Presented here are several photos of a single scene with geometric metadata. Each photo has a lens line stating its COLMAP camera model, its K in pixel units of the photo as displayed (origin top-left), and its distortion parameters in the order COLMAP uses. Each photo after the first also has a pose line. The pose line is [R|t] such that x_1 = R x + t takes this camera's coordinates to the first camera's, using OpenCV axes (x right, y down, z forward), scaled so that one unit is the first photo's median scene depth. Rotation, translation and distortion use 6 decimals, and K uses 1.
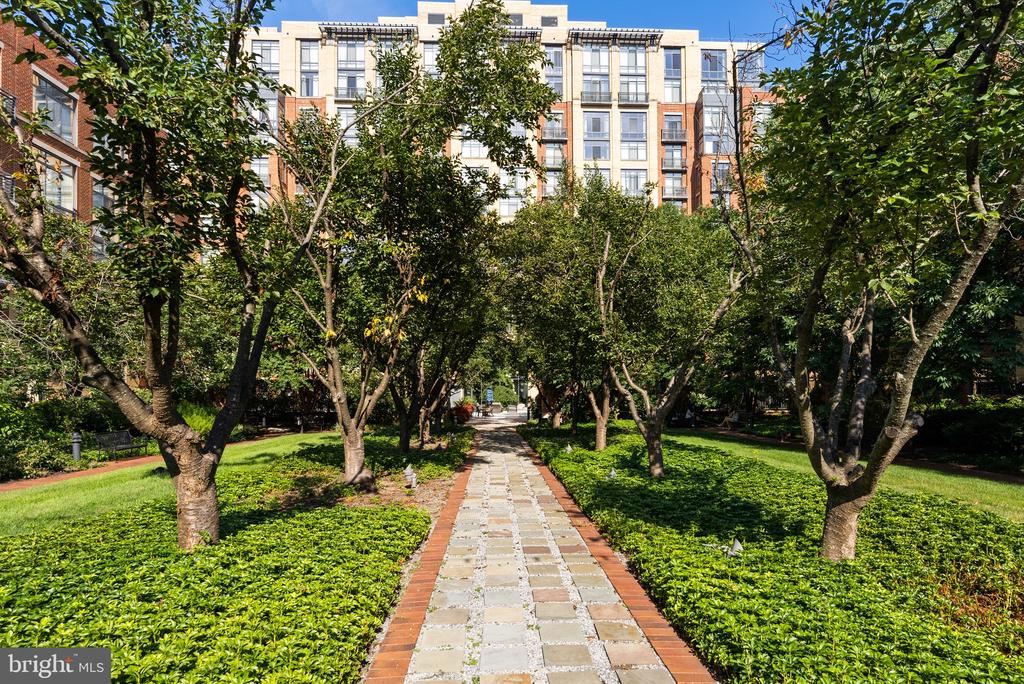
lens RADIAL K [[572.3, 0, 511.2], [0, 572.3, 351.3], [0, 0, 1]] dist [0.000884, 0.001387]
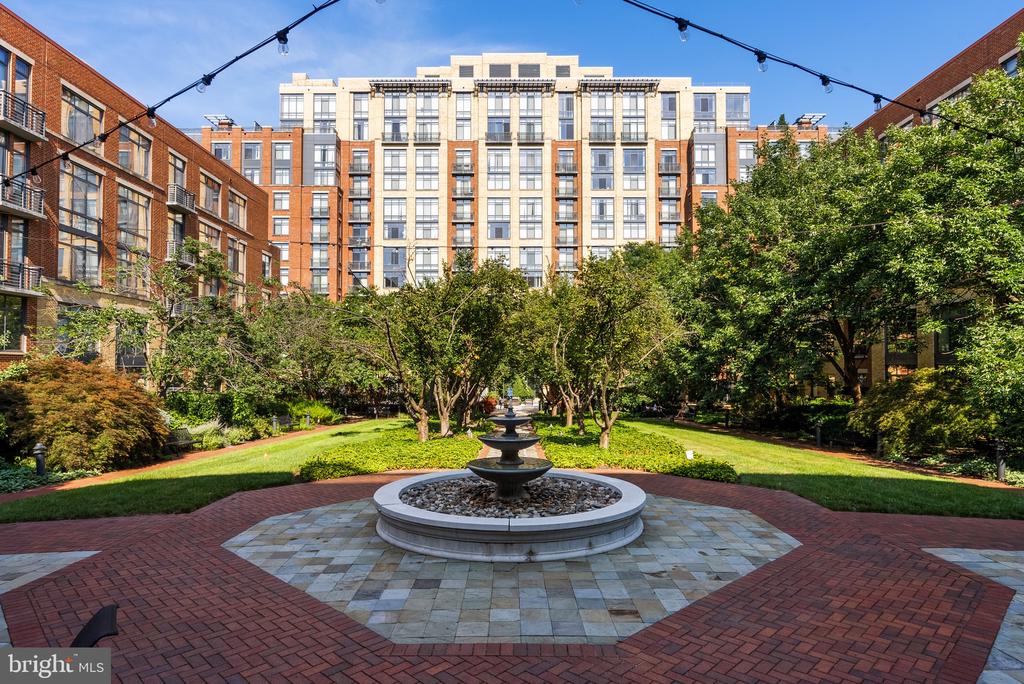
lens RADIAL K [[607.1, 0, 515.3], [0, 607.1, 334.9], [0, 0, 1]] dist [-0.001978, -0.000269]
pose [[0.999423, 0.003470, -0.033779, 0.014083], [-0.003772, 0.999953, -0.008880, -0.026316], [0.033747, 0.009002, 0.999390, -0.242749]]
